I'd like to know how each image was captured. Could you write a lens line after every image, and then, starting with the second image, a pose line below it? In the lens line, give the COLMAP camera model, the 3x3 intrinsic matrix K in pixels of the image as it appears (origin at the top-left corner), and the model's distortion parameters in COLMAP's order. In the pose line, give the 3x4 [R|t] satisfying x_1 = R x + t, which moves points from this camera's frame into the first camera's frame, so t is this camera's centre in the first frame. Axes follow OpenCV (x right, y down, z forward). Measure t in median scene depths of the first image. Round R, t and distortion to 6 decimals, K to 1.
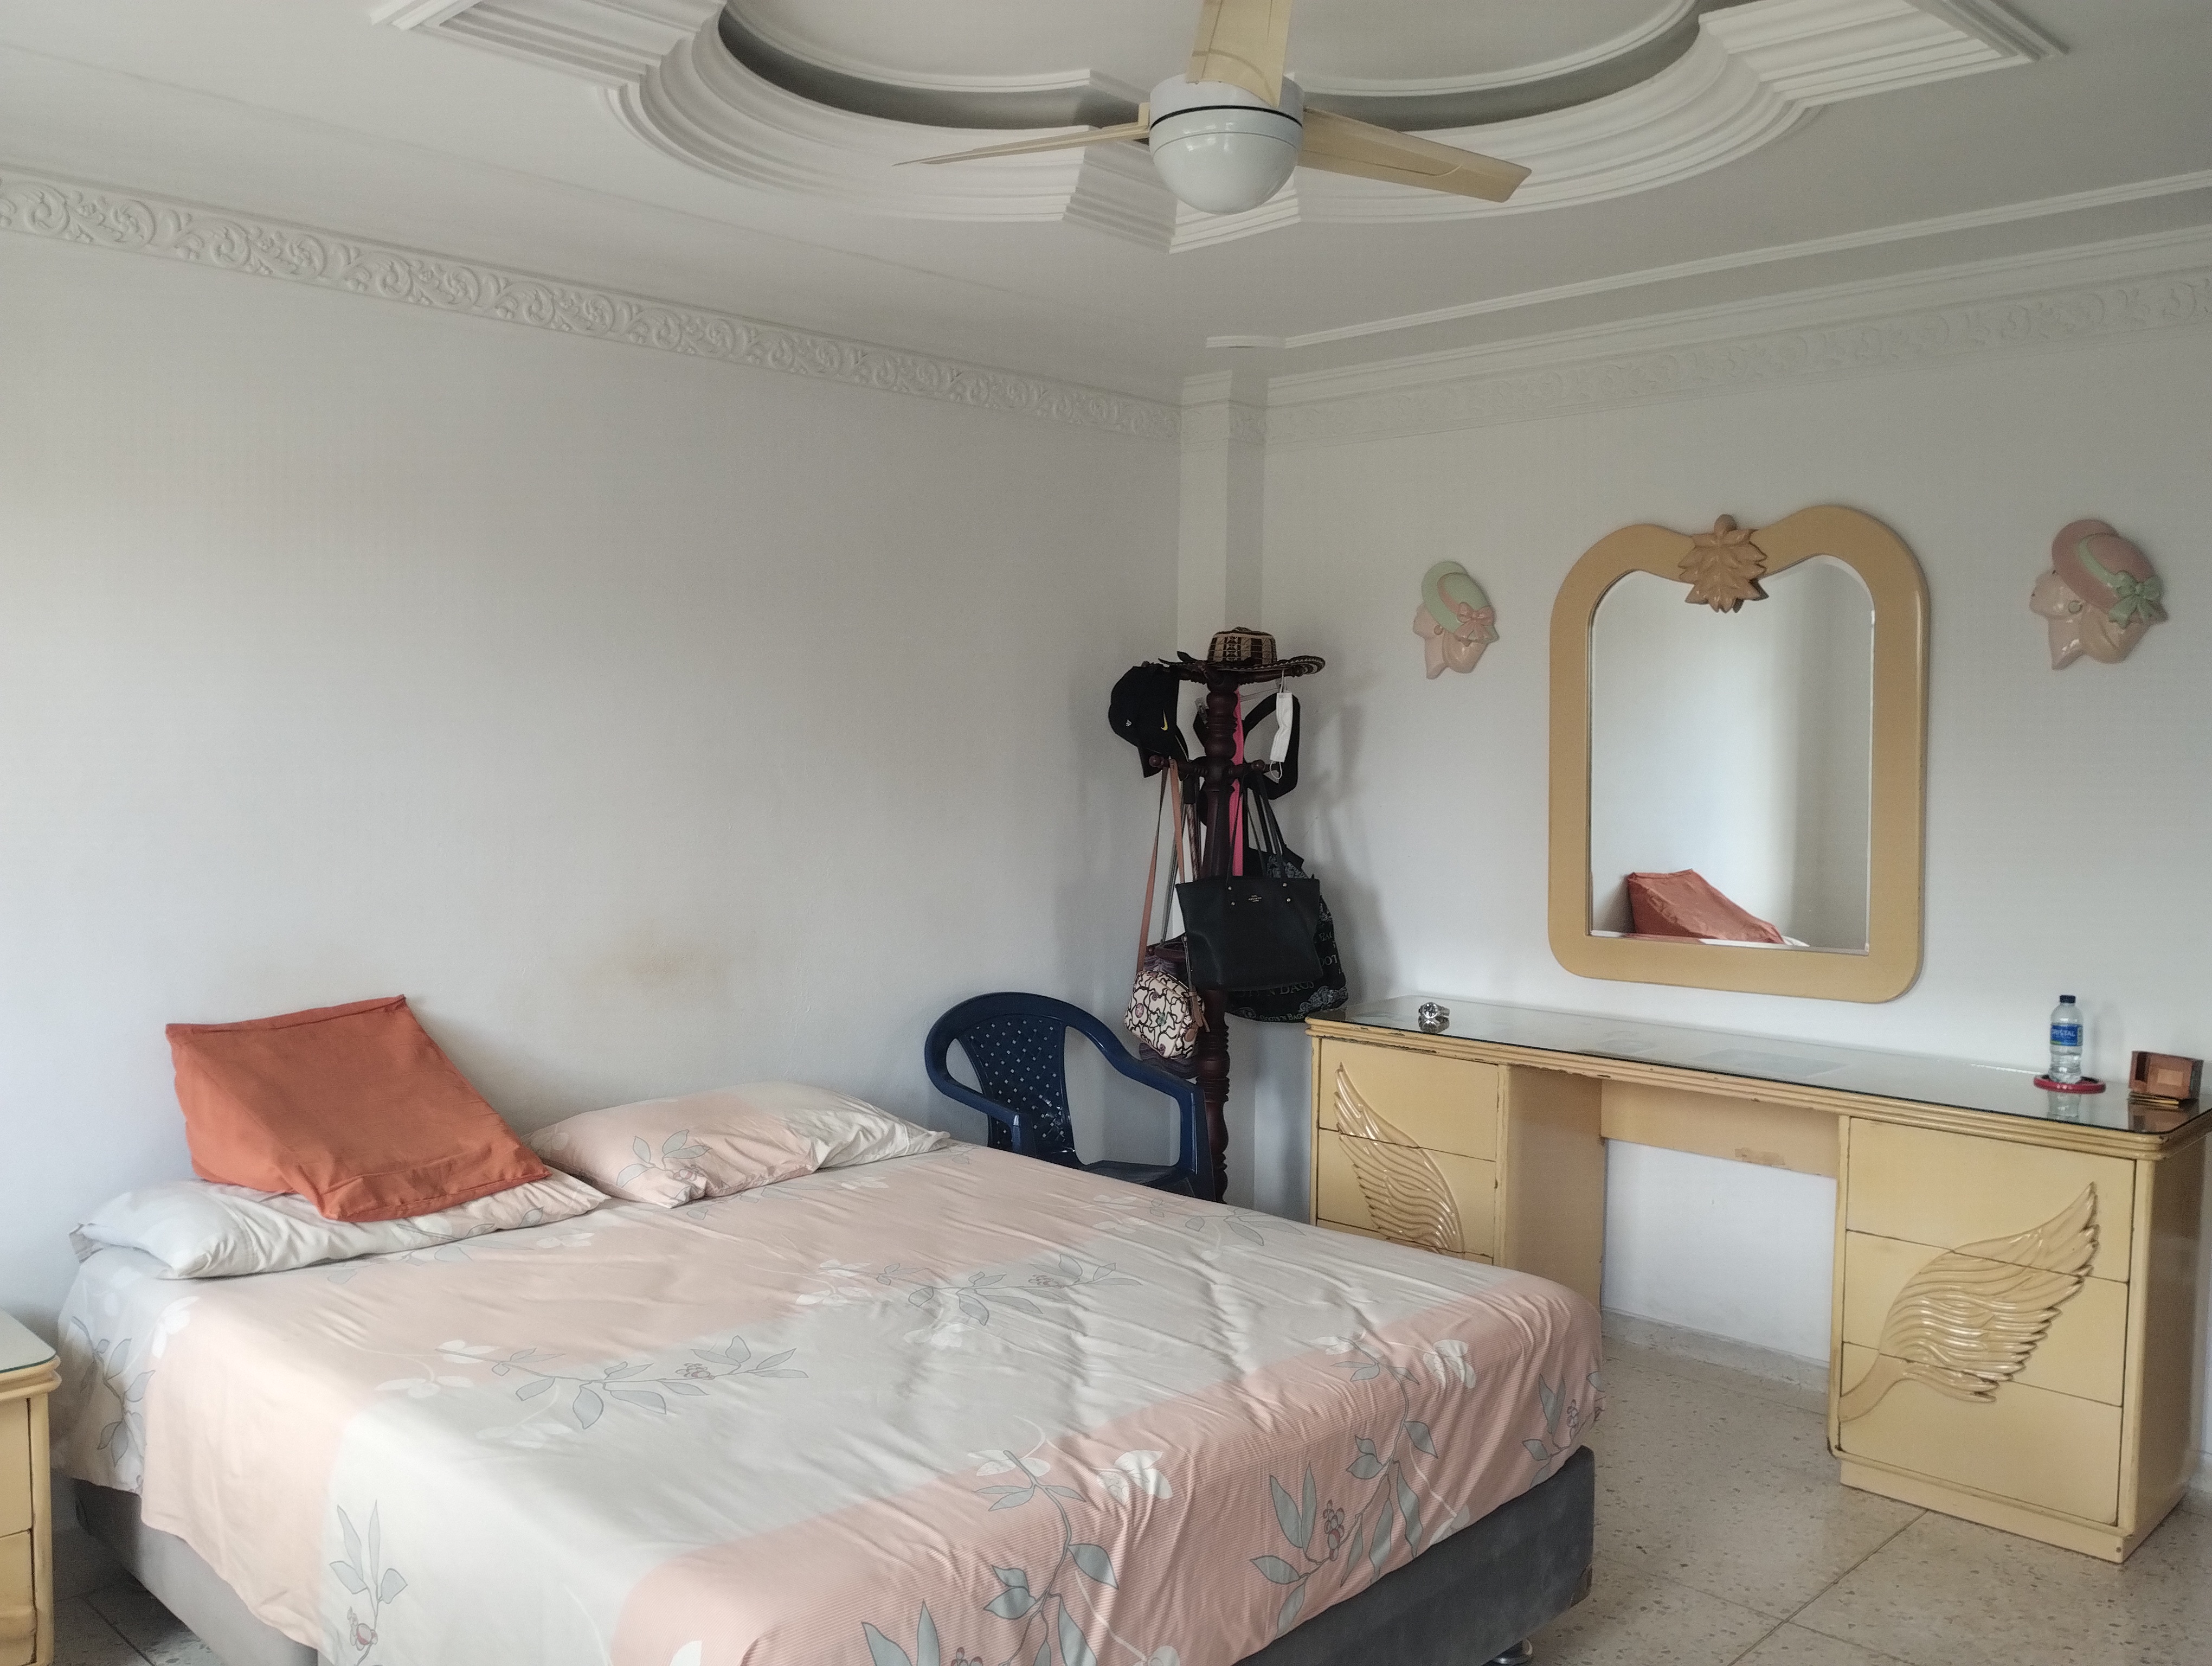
lens RADIAL K [[1824.5, 0, 1106.0], [0, 1824.5, 833.0], [0, 0, 1]] dist [-0.067847, -0.005809]
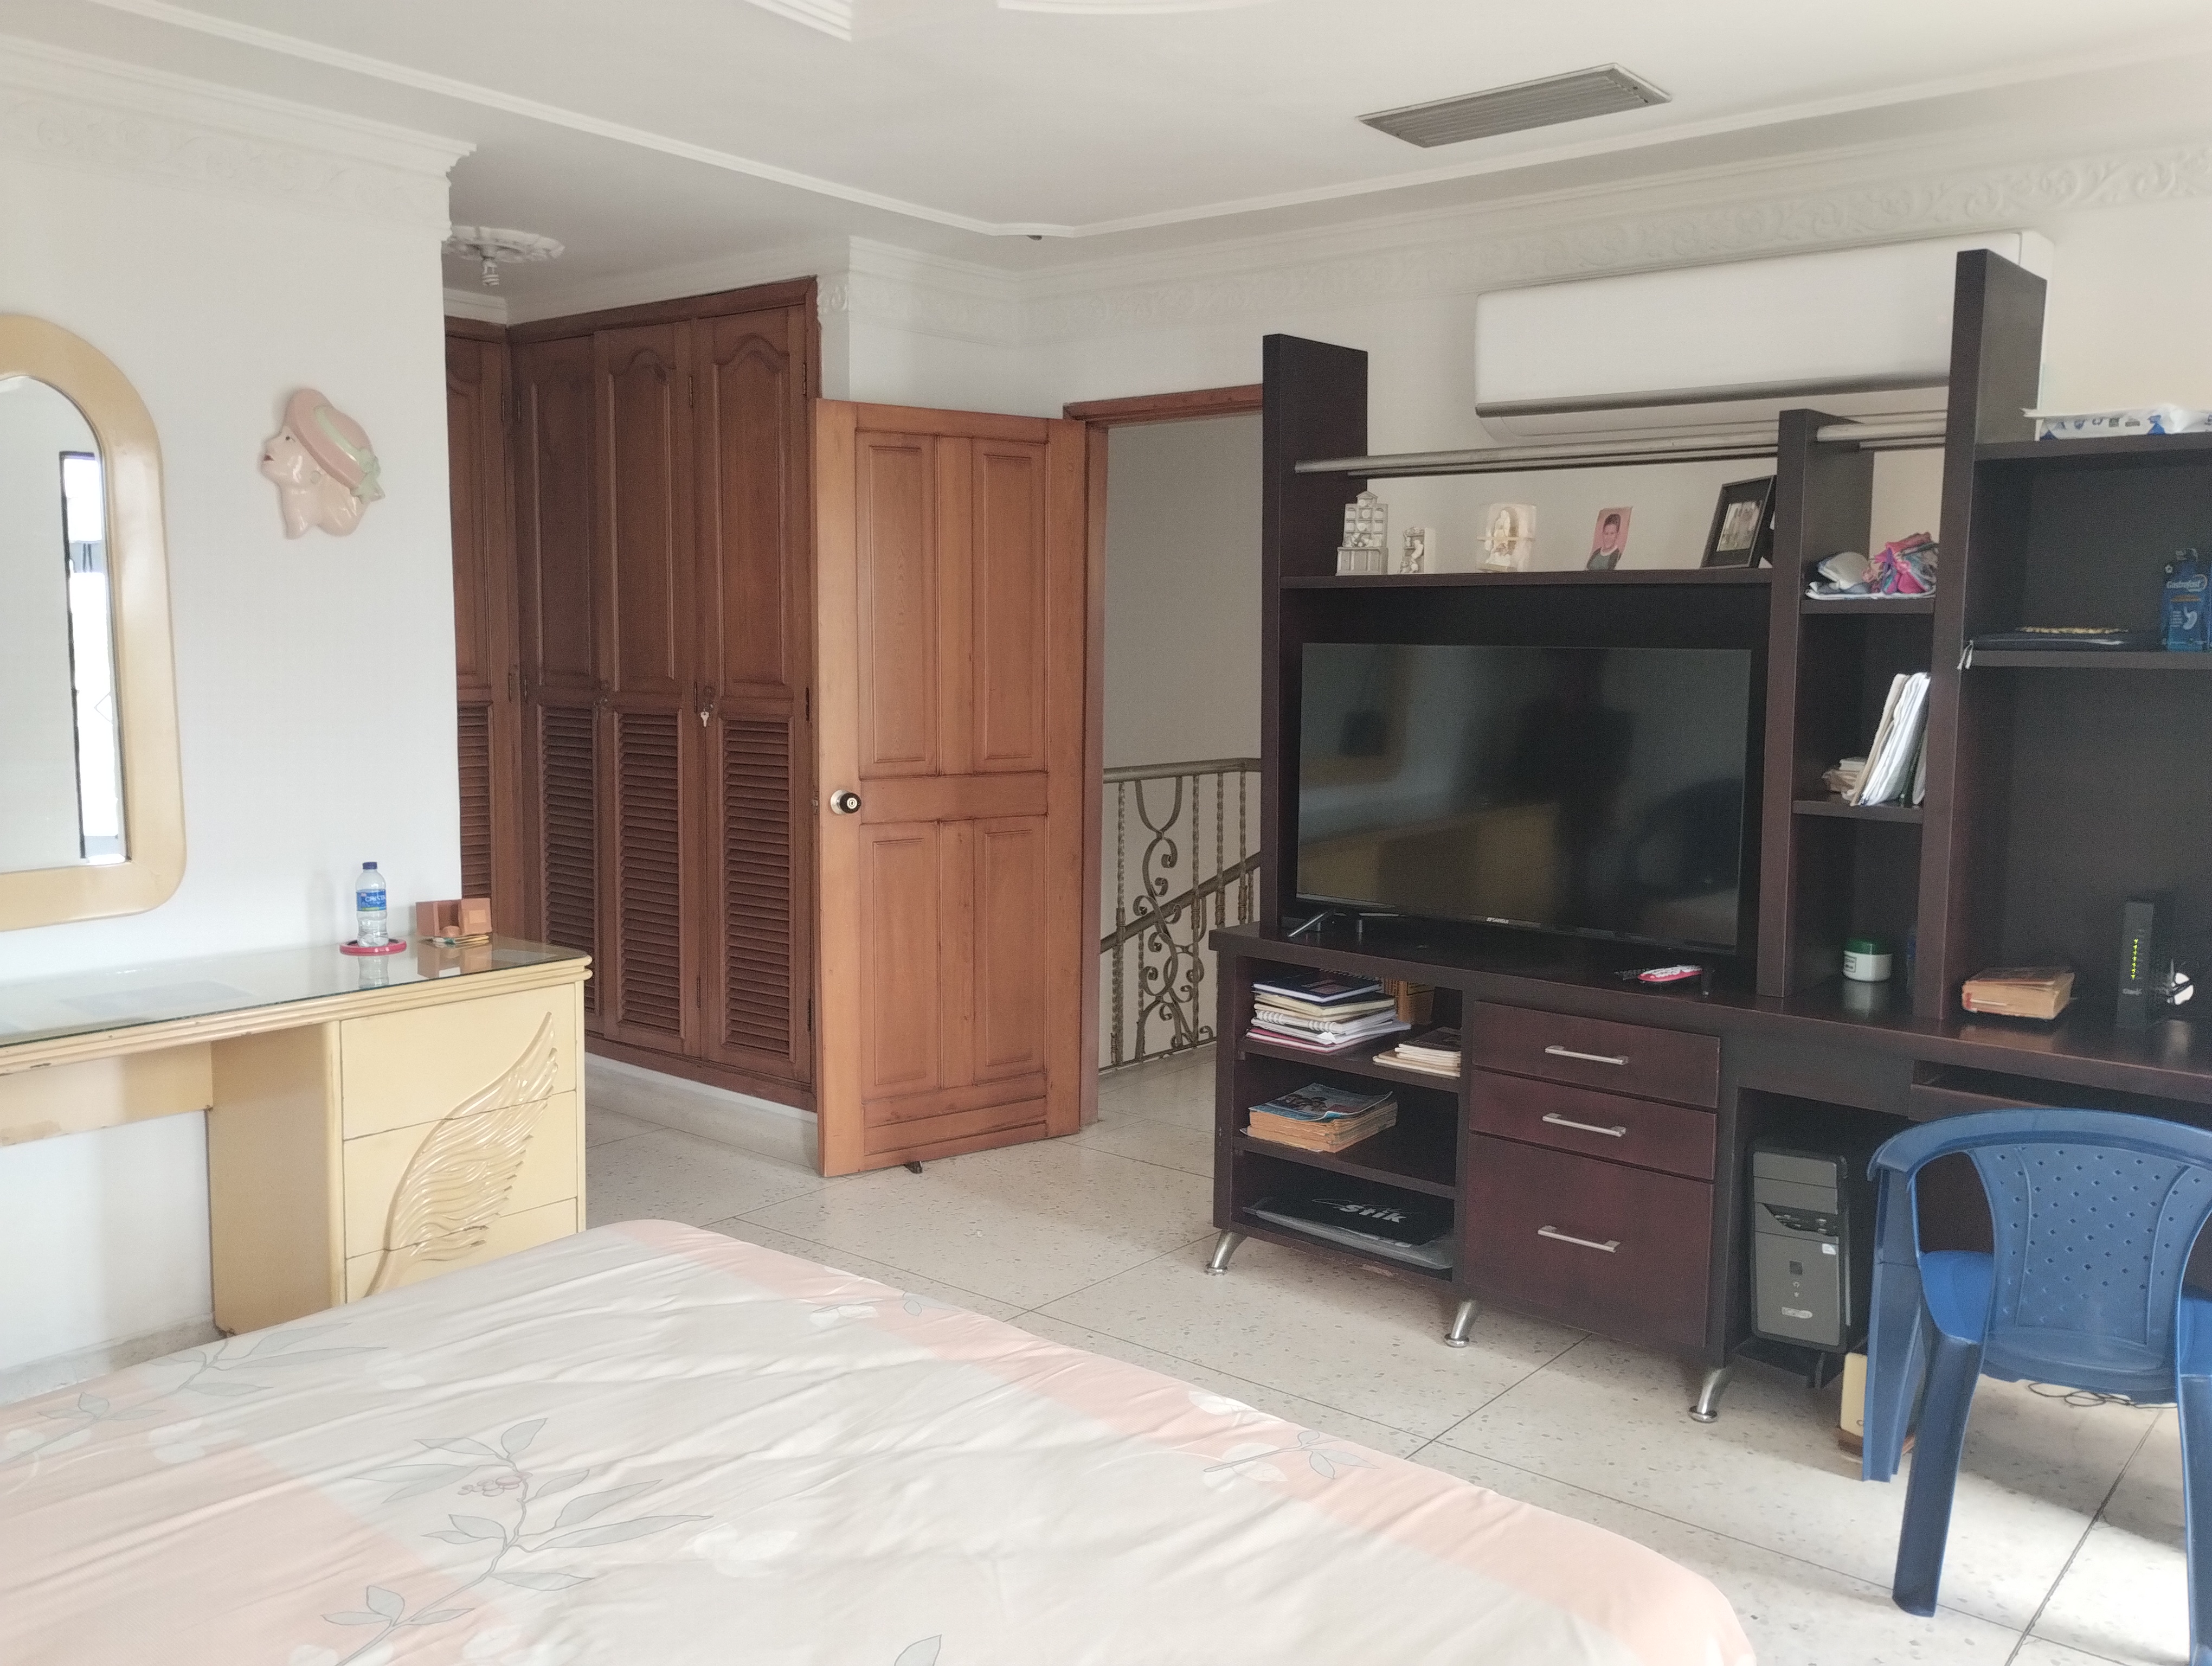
lens RADIAL K [[1785.0, 0, 1106.0], [0, 1785.0, 833.0], [0, 0, 1]] dist [0.003508, -0.011069]
pose [[-0.063794, -0.128226, 0.989691, -0.588482], [0.038385, 0.990662, 0.130826, -0.051707], [-0.997225, 0.046336, -0.058277, 0.740163]]
